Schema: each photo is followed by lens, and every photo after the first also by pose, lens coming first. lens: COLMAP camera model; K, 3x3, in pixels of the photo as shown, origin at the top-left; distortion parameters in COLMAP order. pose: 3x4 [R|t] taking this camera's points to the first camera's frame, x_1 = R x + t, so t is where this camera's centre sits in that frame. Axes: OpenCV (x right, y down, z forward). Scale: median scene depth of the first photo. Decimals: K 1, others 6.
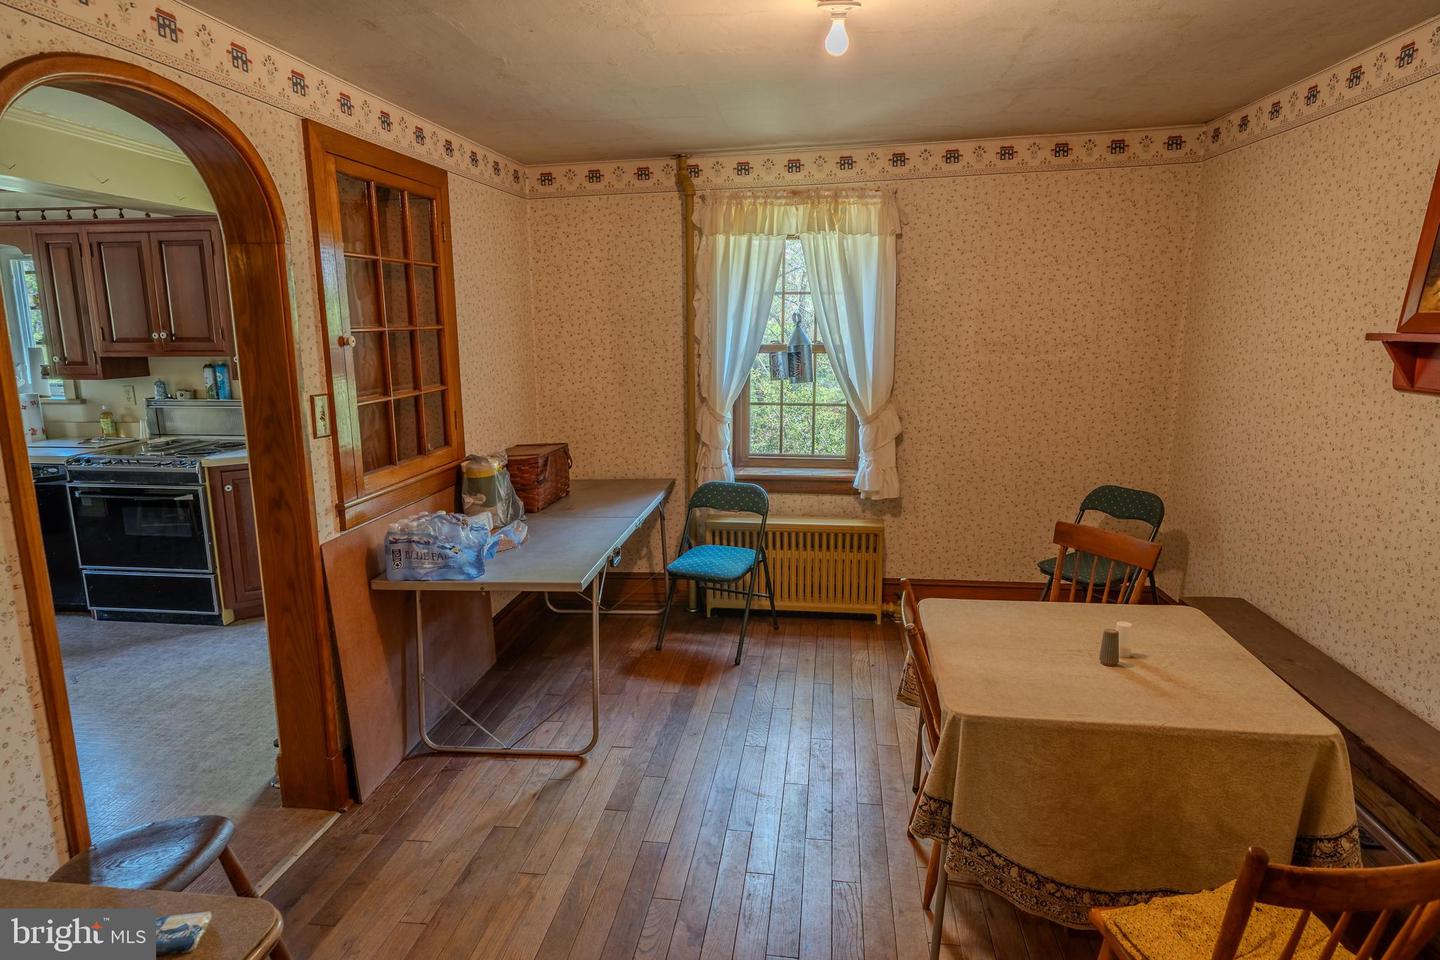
lens RADIAL K [[850.7, 0, 719.4], [0, 850.7, 479.1], [0, 0, 1]] dist [-0.001408, 0.002016]
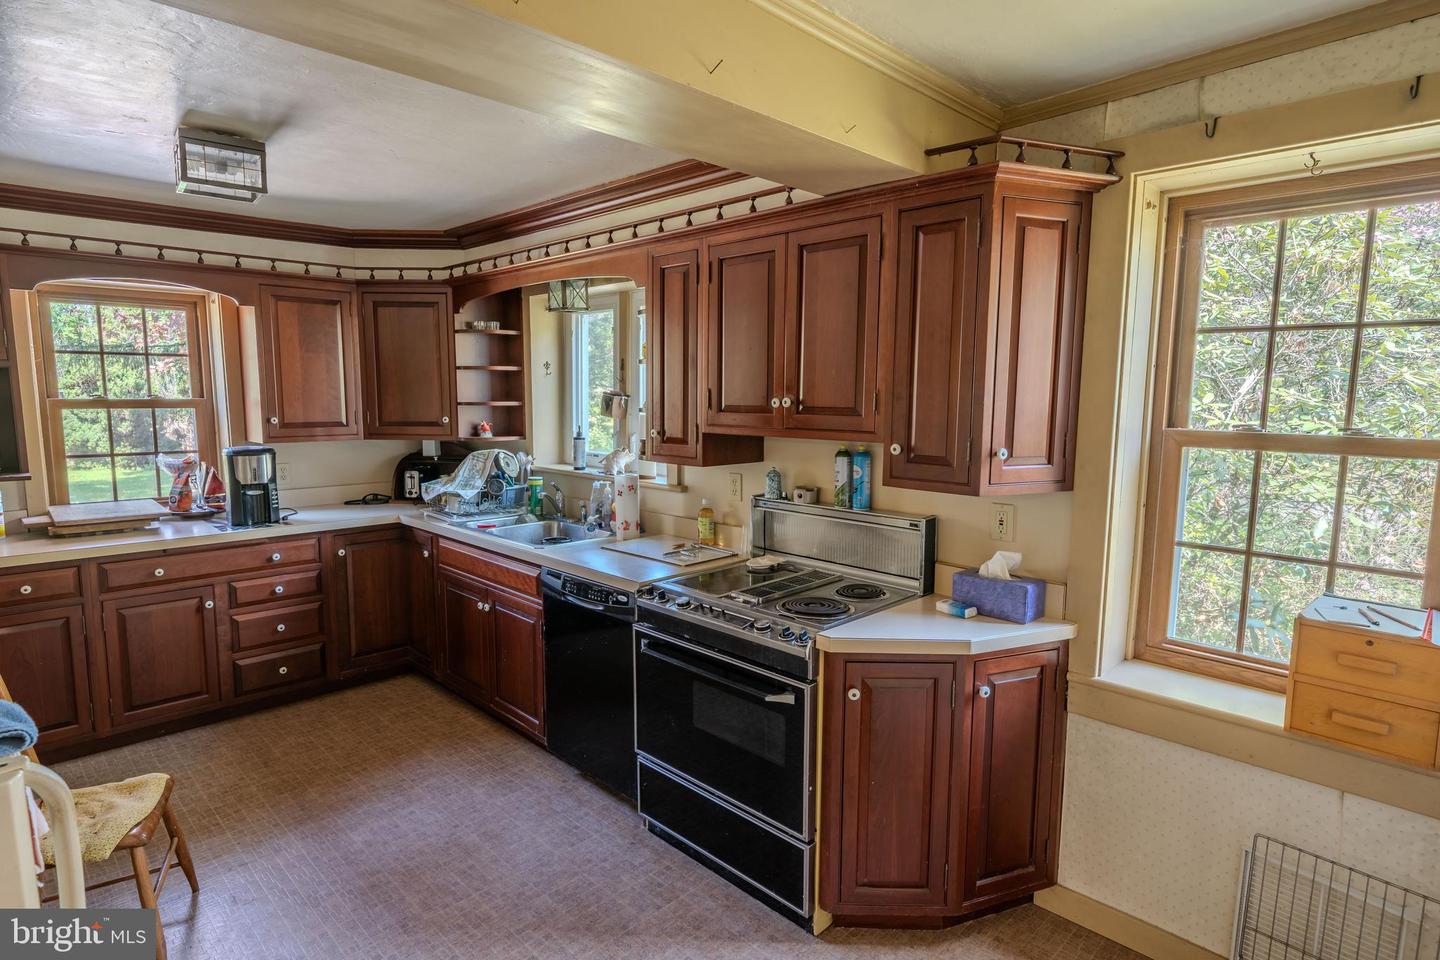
lens RADIAL K [[791.7, 0, 690.5], [0, 791.7, 488.8], [0, 0, 1]] dist [0.005976, 0.003198]
pose [[0.764379, 0.087965, -0.638738, -0.338864], [-0.125950, 0.991936, -0.014118, -0.091129], [0.632346, 0.091240, 0.769294, 0.526216]]
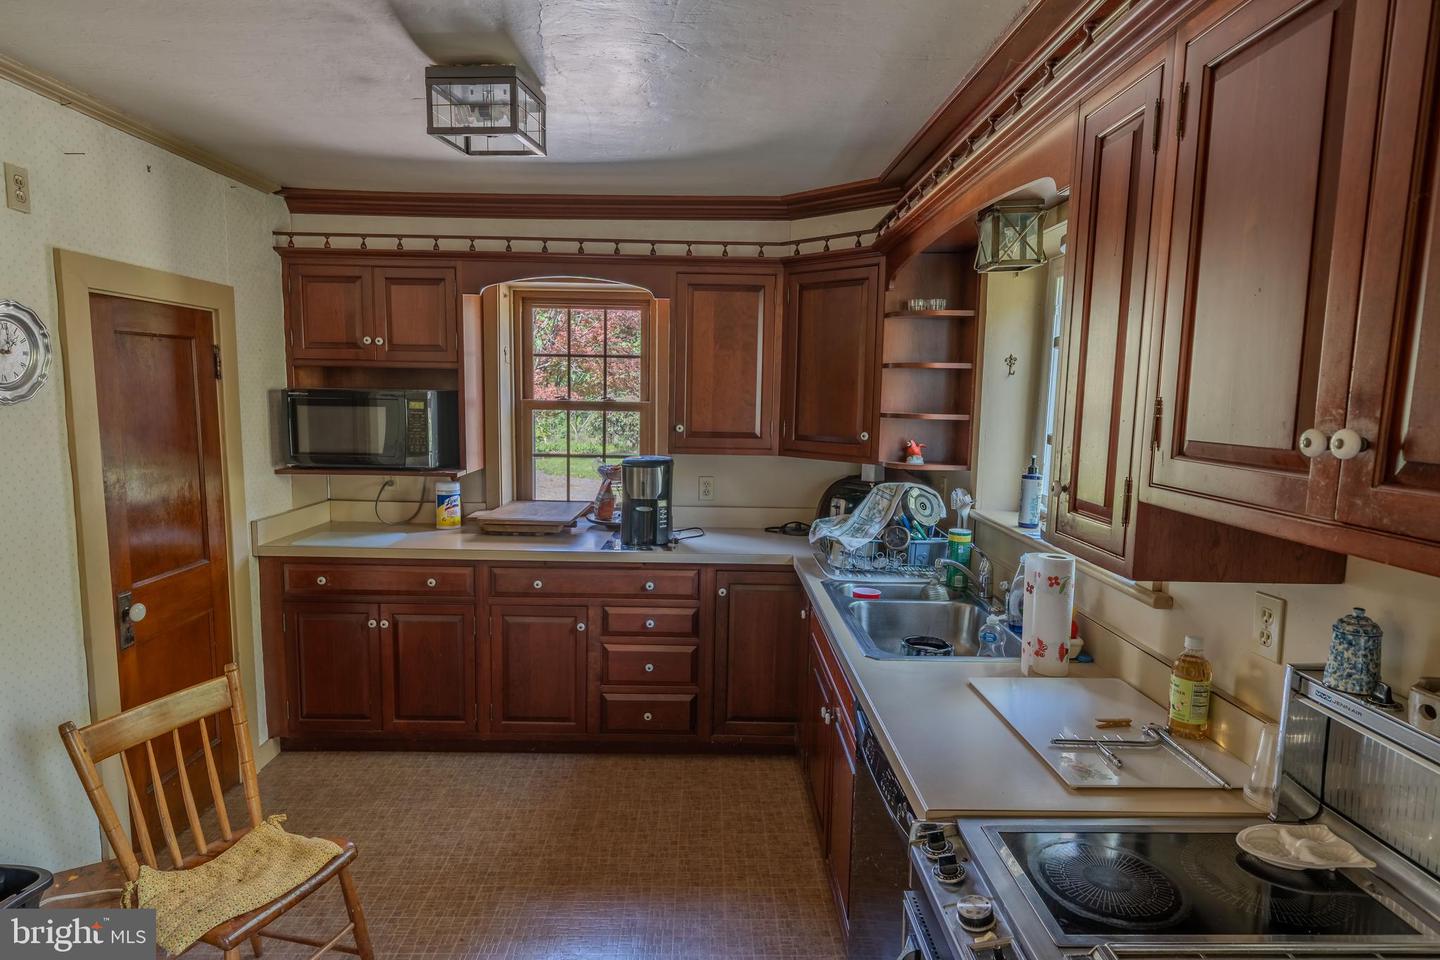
lens RADIAL K [[791.7, 0, 719.9], [0, 791.7, 485.4], [0, 0, 1]] dist [0.005976, 0.003198]
pose [[0.121837, 0.125105, -0.984634, -0.489980], [-0.199301, 0.974904, 0.099207, -0.149026], [0.972335, 0.184152, 0.143713, 0.834275]]
